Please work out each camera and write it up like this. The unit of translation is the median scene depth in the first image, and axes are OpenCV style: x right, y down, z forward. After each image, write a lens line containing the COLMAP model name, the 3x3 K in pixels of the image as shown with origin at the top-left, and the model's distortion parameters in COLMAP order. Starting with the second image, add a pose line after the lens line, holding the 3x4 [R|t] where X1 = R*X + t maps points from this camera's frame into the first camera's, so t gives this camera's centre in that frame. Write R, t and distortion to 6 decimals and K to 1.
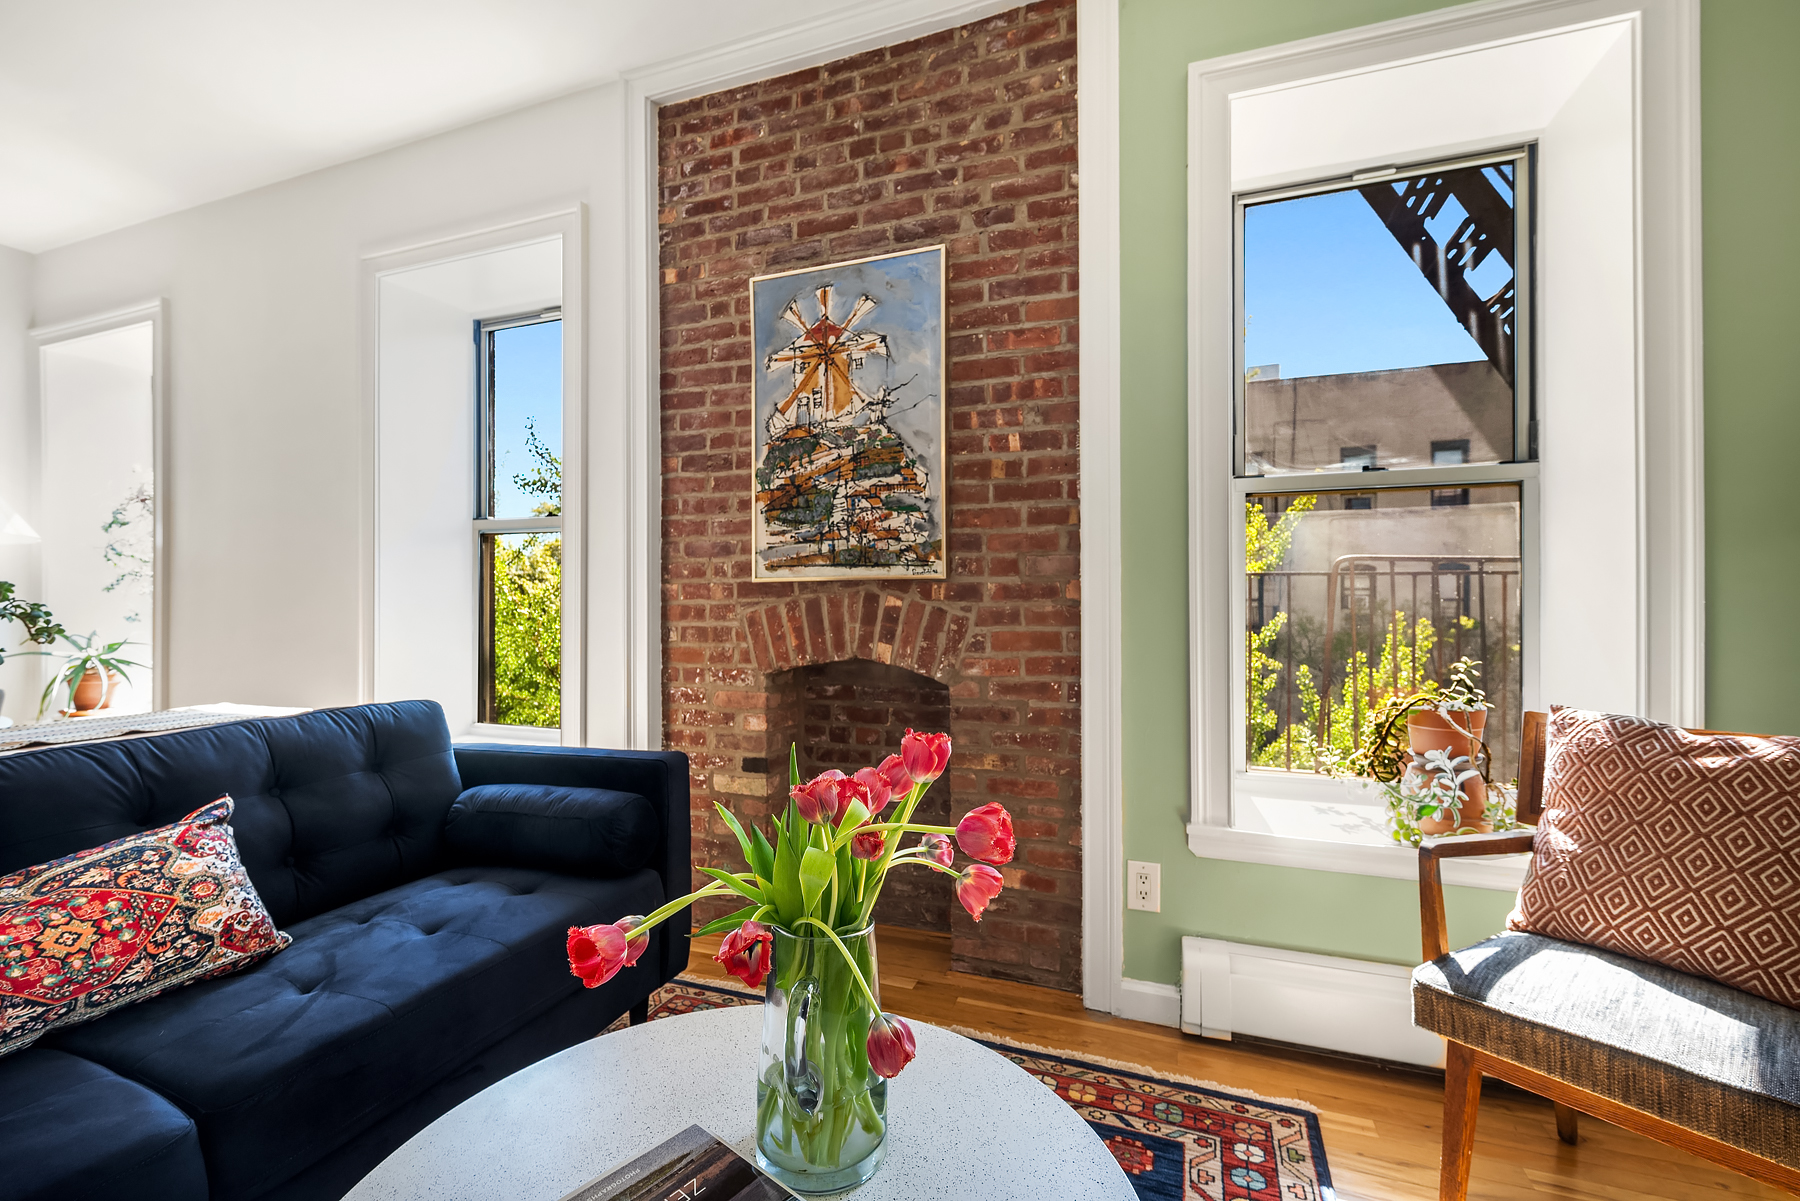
lens RADIAL K [[770.4, 0, 900.0], [0, 770.4, 600.5], [0, 0, 1]] dist [-0.006280, 0.000622]
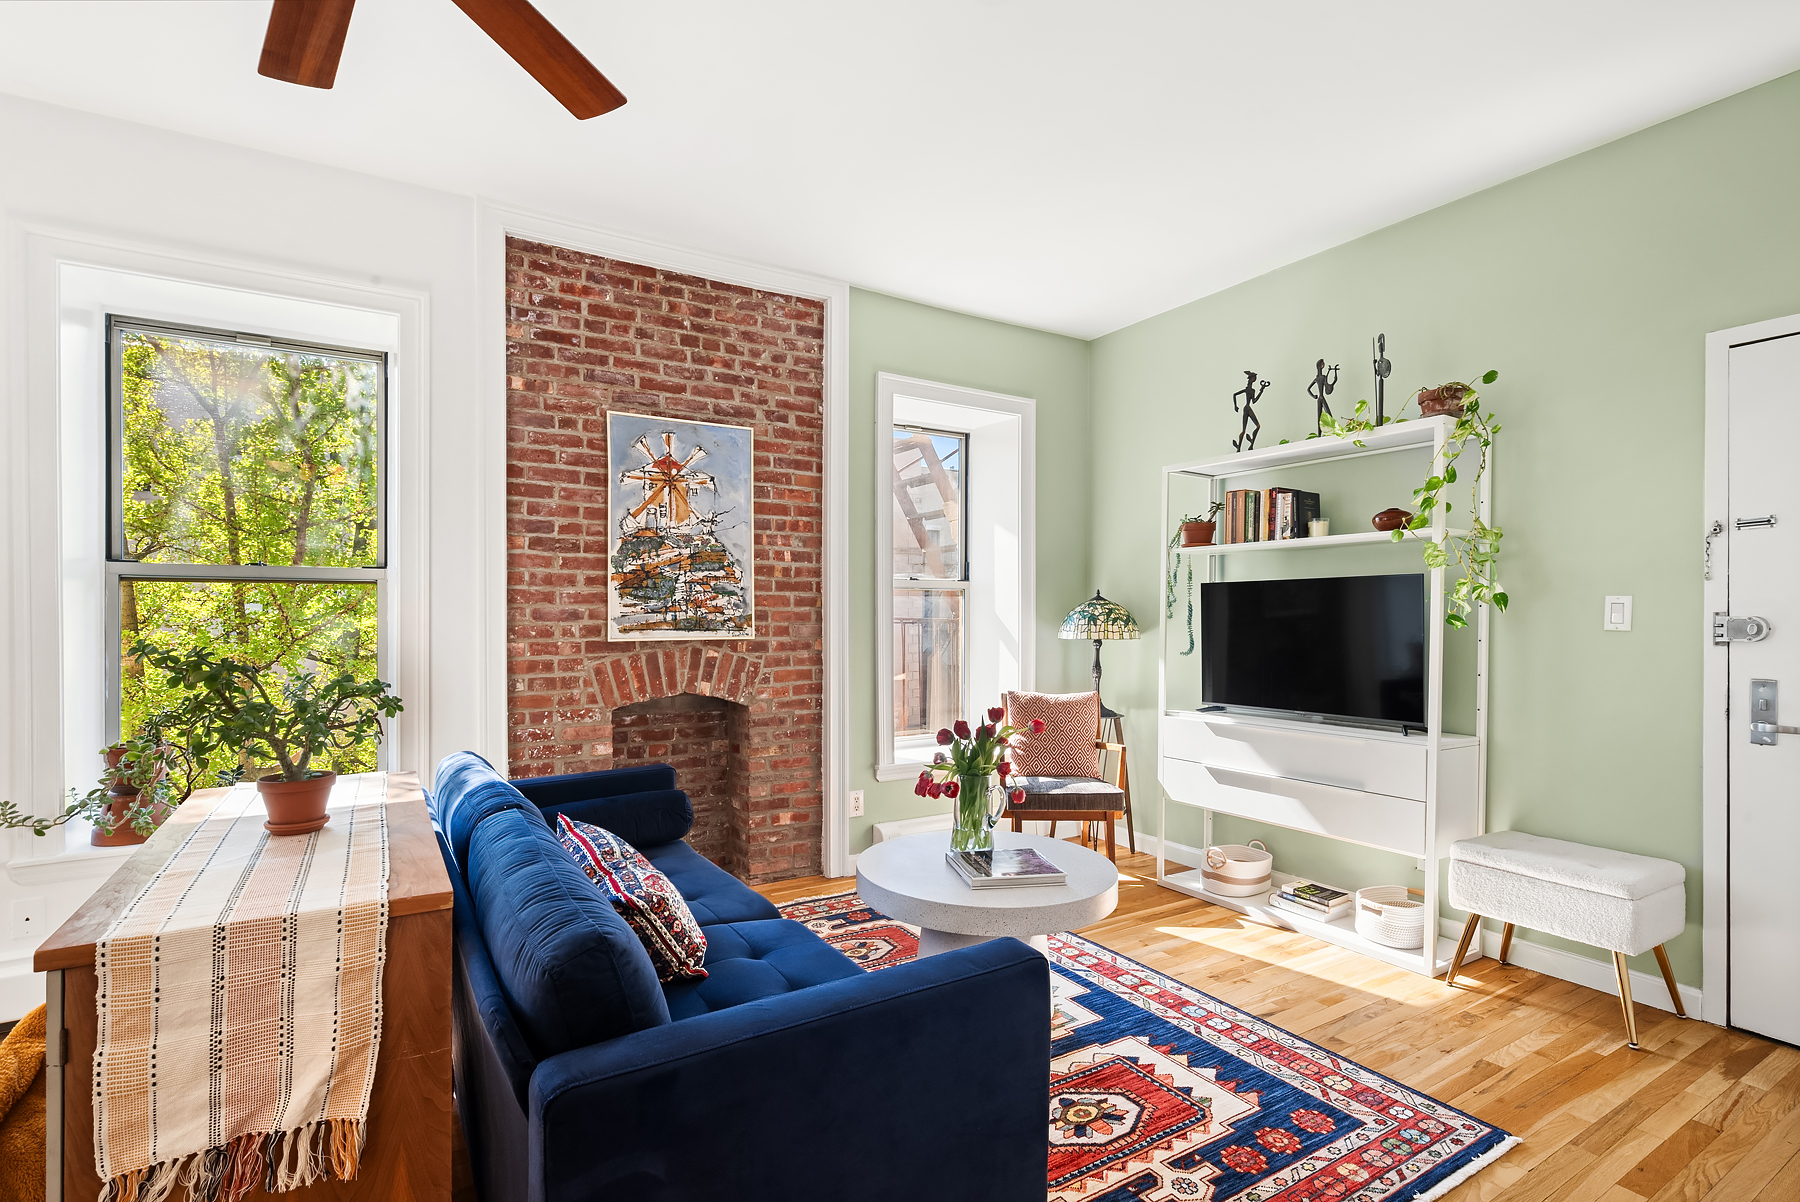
lens RADIAL K [[858.0, 0, 900.1], [0, 858.0, 609.6], [0, 0, 1]] dist [-0.004157, -0.000111]
pose [[0.614113, 0.006397, 0.789192, -1.107404], [-0.004876, 0.999979, -0.004312, -0.079224], [-0.789203, -0.001201, 0.614132, -0.314408]]
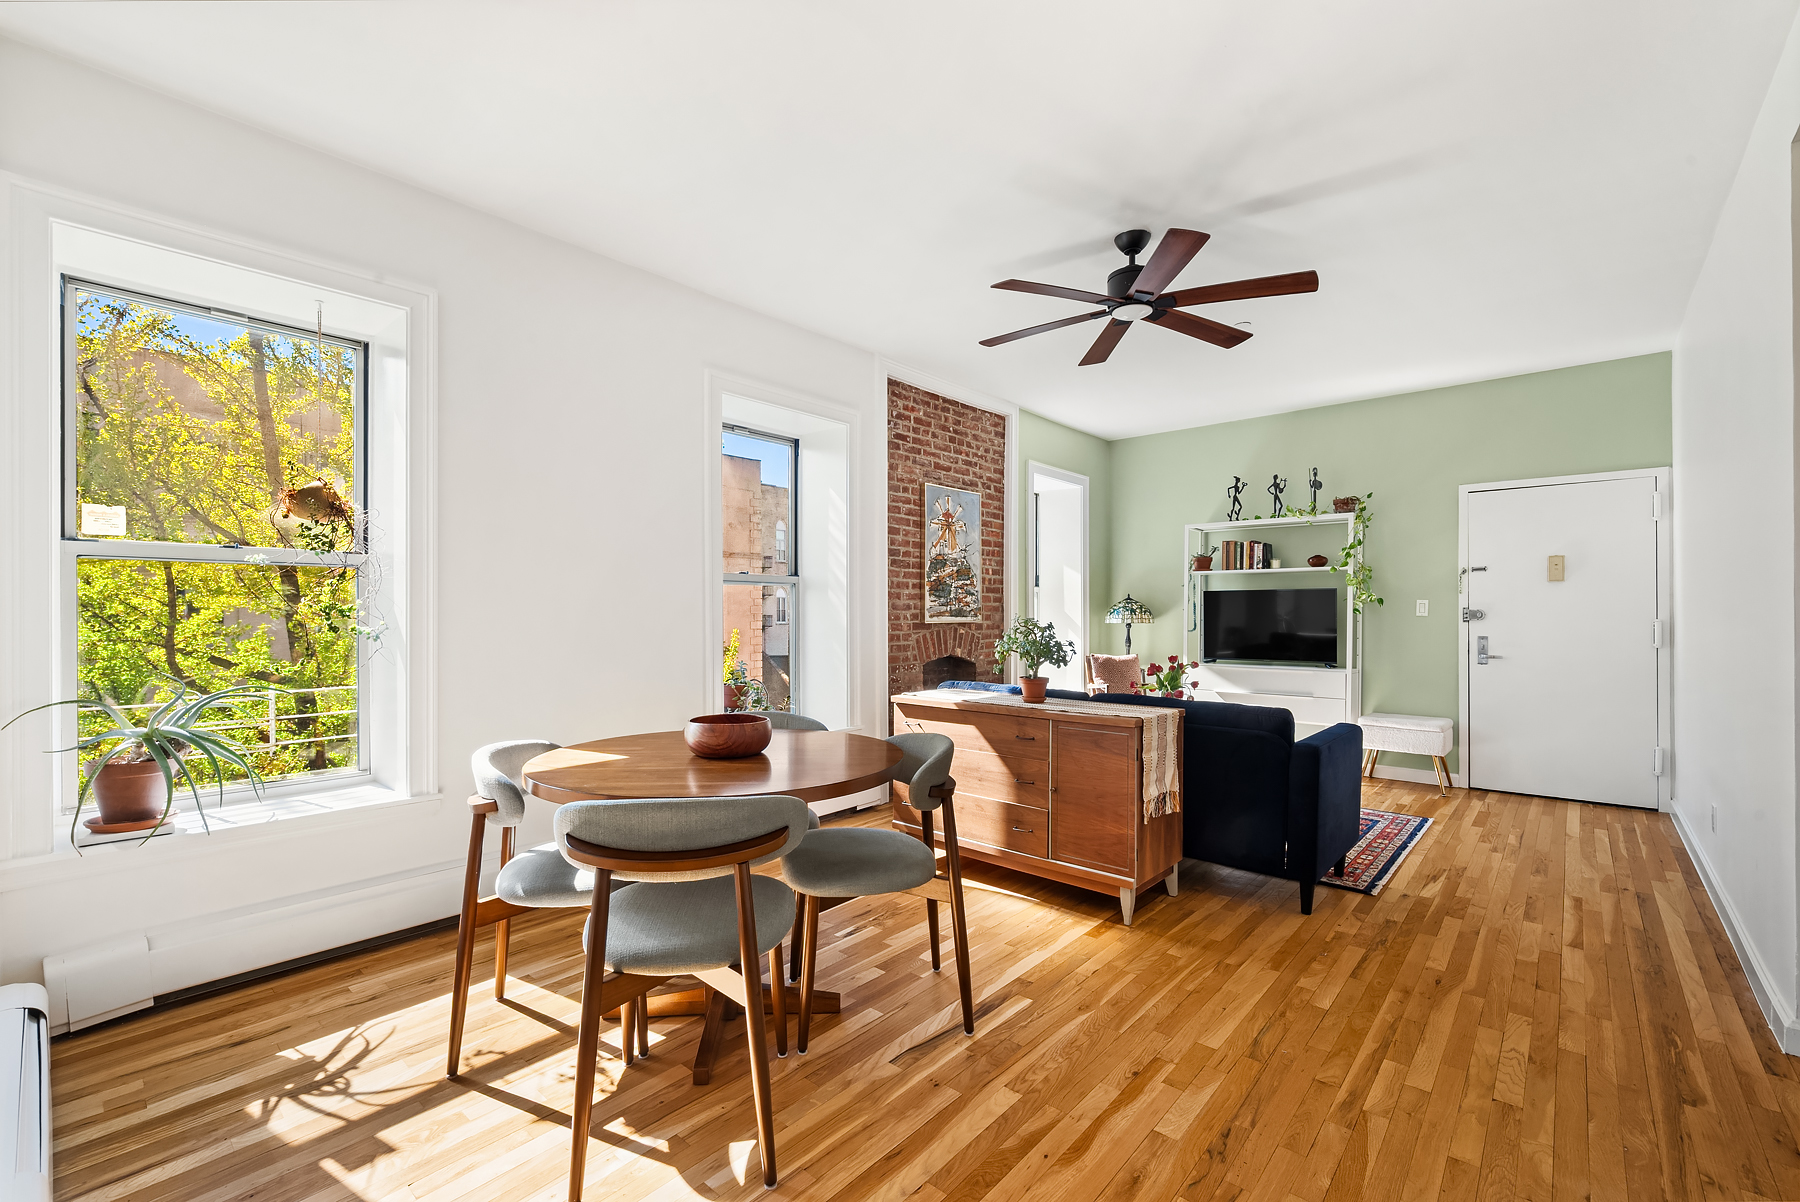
lens RADIAL K [[770.4, 0, 900.0], [0, 770.4, 601.0], [0, 0, 1]] dist [-0.006280, 0.000622]
pose [[0.361954, 0.016633, 0.932048, -2.376754], [-0.008657, 0.999858, -0.014481, -0.057099], [-0.932156, -0.002827, 0.362046, 0.297890]]
